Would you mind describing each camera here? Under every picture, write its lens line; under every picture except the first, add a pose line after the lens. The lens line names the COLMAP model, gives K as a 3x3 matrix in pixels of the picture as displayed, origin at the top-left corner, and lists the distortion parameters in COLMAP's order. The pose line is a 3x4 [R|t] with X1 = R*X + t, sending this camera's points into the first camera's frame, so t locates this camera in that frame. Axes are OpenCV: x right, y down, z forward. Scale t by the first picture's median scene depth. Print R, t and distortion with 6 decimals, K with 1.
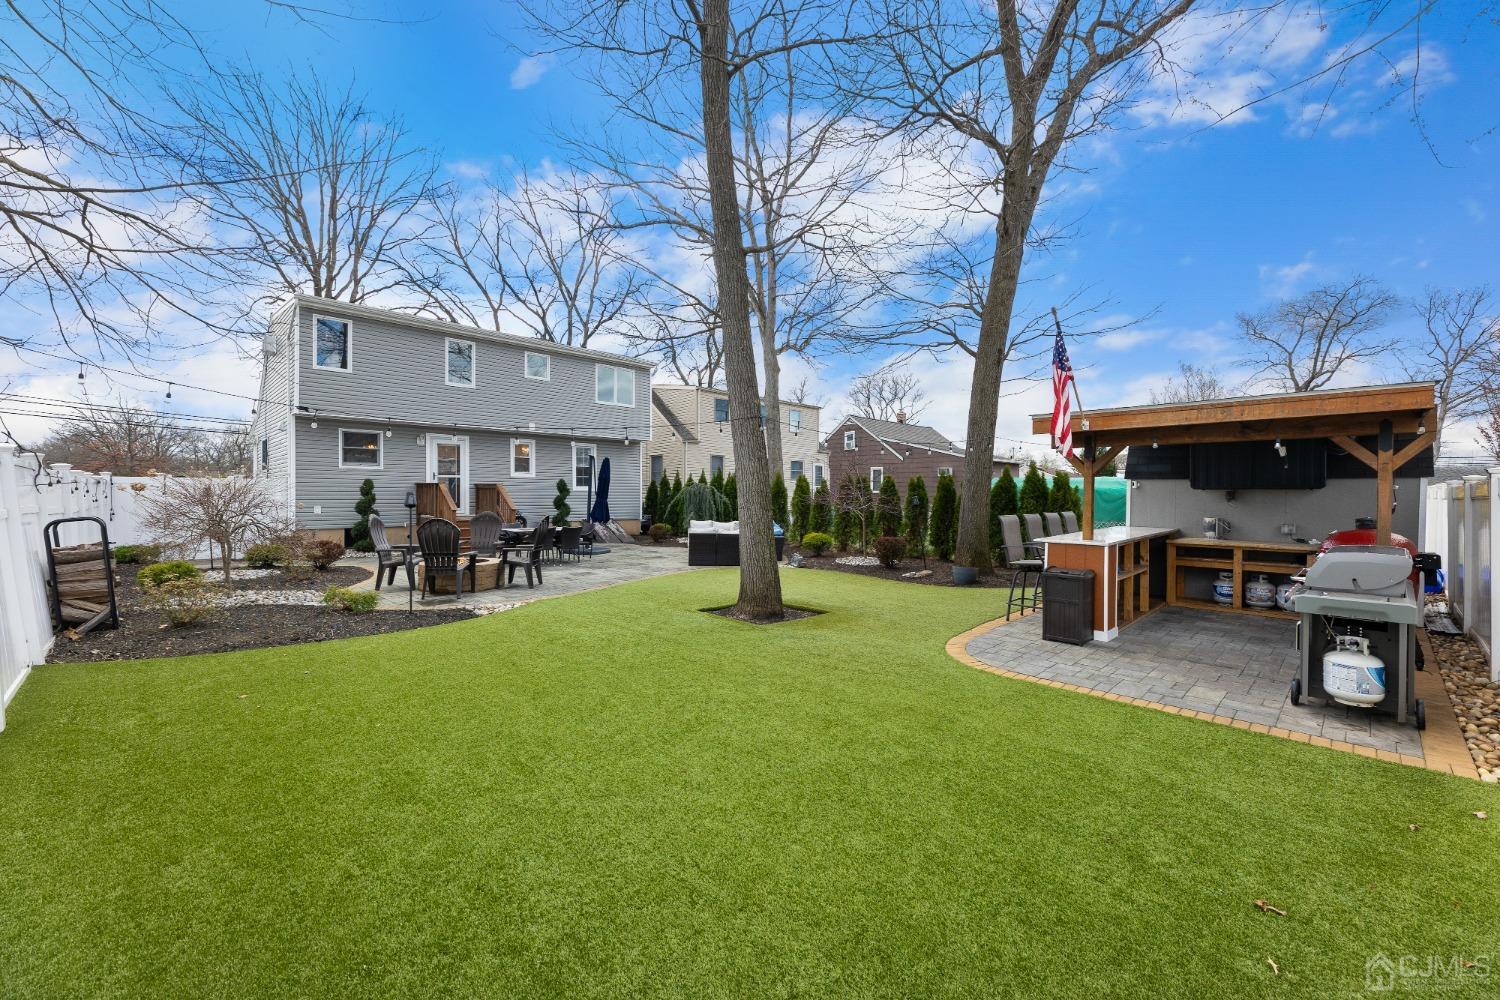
lens RADIAL K [[609.0, 0, 750.0], [0, 609.0, 498.1], [0, 0, 1]] dist [0.003234, -0.000170]
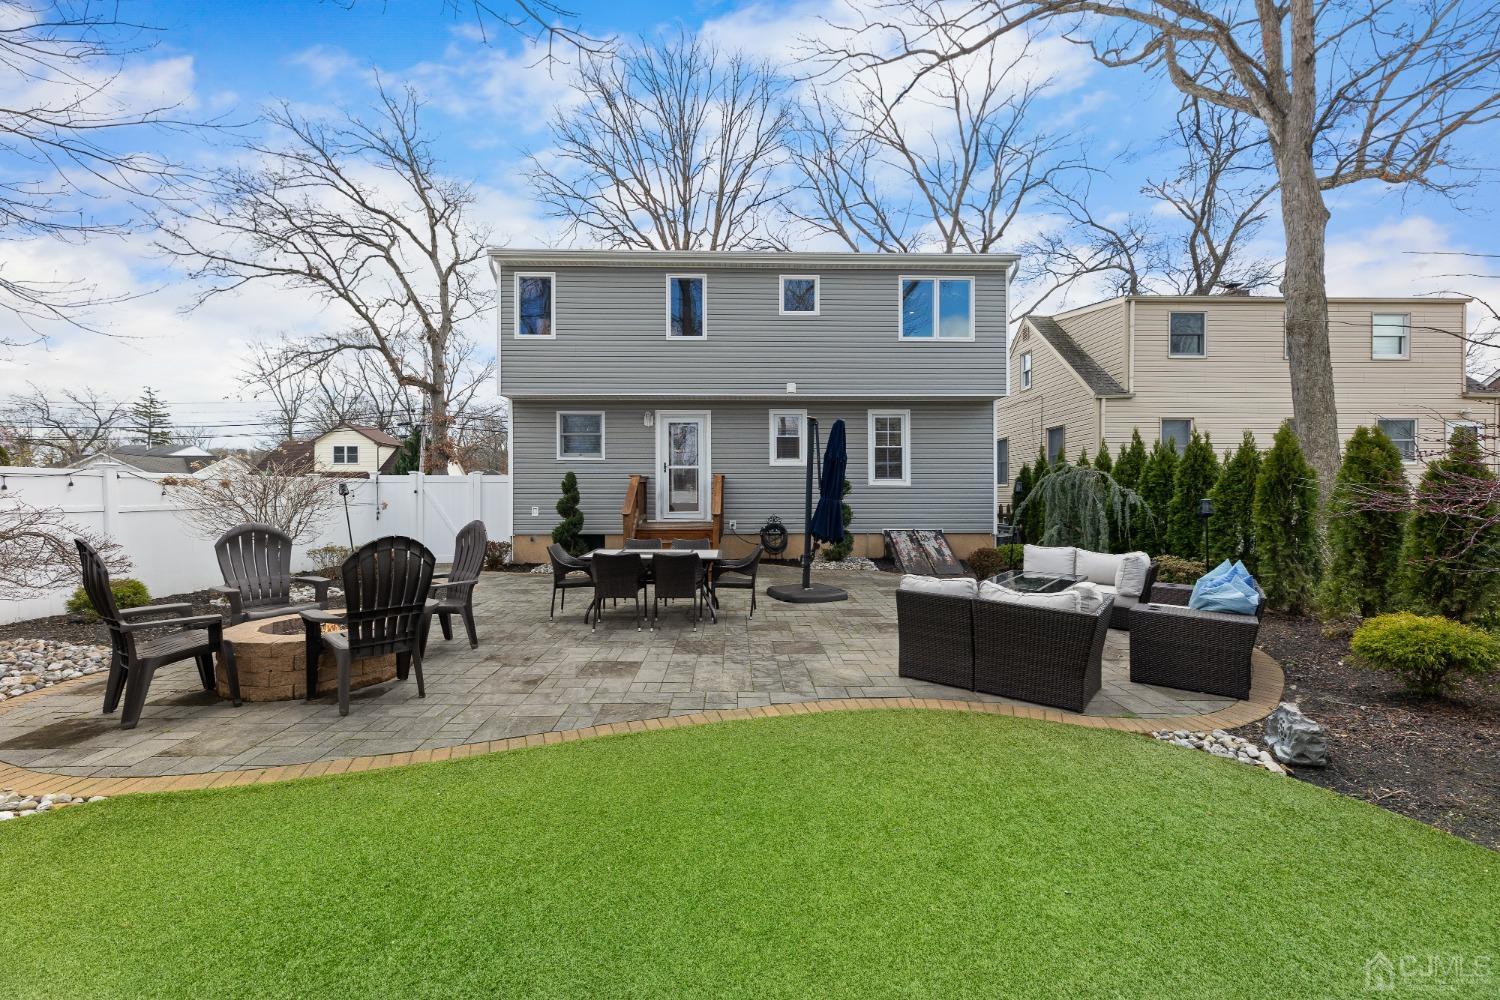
lens RADIAL K [[622.3, 0, 747.5], [0, 622.3, 498.2], [0, 0, 1]] dist [-0.002839, -0.000254]
pose [[0.726222, 0.000230, -0.687460, 0.066954], [-0.001573, 0.999998, -0.001326, 0.001826], [0.687459, 0.002044, 0.726221, 0.474837]]
